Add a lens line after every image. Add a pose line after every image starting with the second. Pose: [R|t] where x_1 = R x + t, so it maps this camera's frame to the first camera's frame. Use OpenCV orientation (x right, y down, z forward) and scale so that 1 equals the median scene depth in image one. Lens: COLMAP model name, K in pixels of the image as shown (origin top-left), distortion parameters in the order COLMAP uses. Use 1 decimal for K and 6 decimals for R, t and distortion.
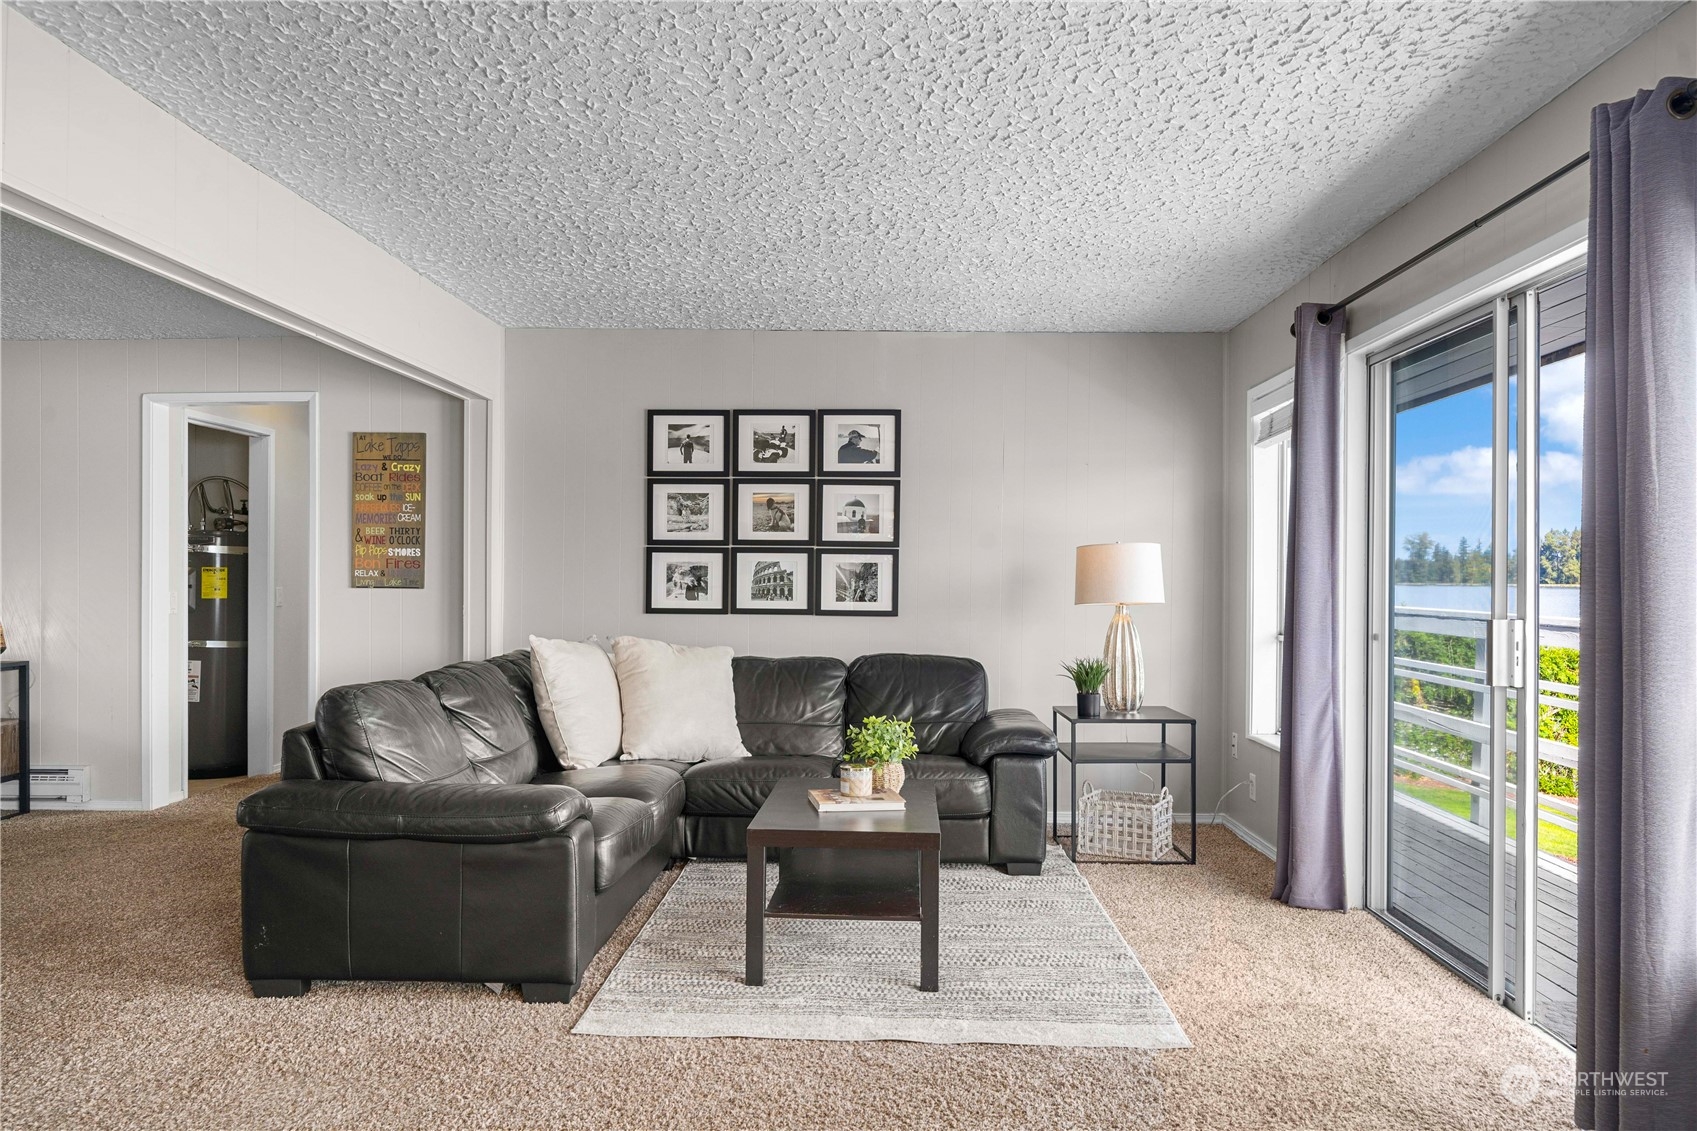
lens RADIAL K [[1162.0, 0, 845.7], [0, 1162.0, 573.4], [0, 0, 1]] dist [-0.021794, -0.000629]
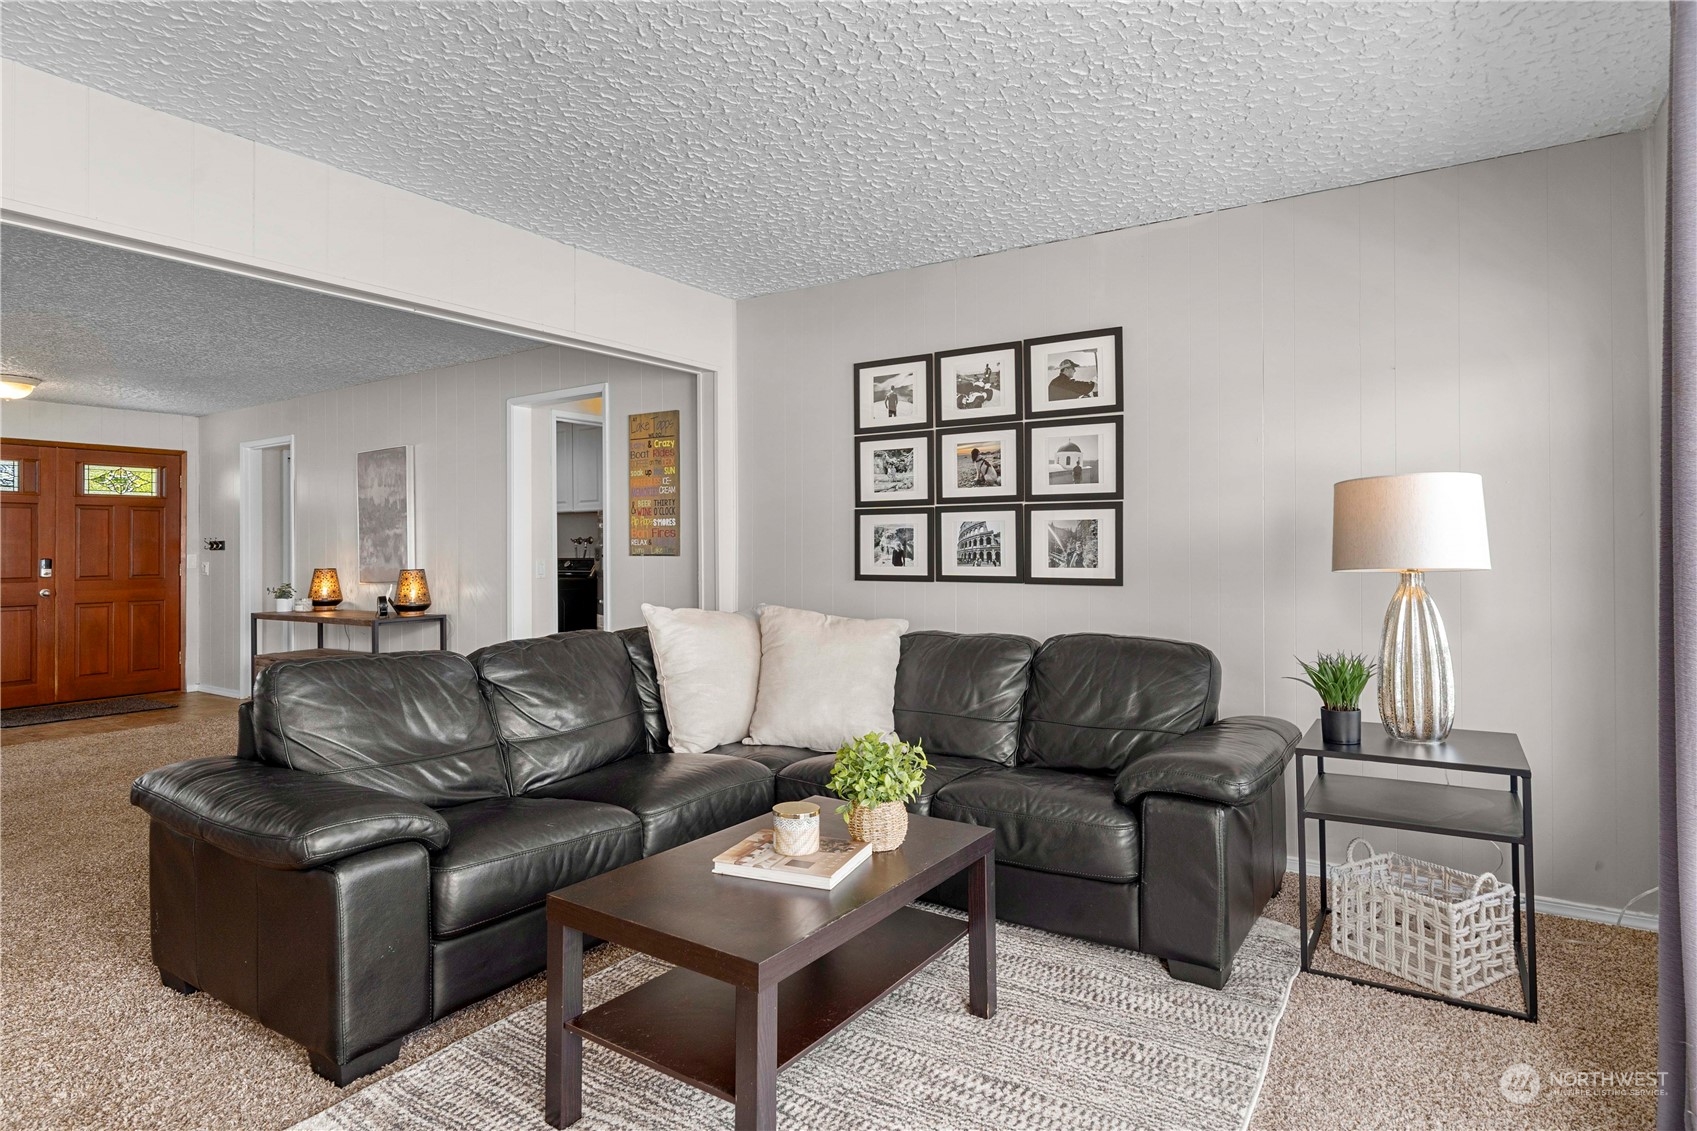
lens RADIAL K [[926.5, 0, 847.7], [0, 926.5, 531.8], [0, 0, 1]] dist [-0.001989, -0.000056]
pose [[0.856724, -0.021704, -0.515318, 0.210006], [0.014147, 0.999727, -0.018587, 0.009096], [0.515581, 0.008634, 0.856797, 0.357230]]
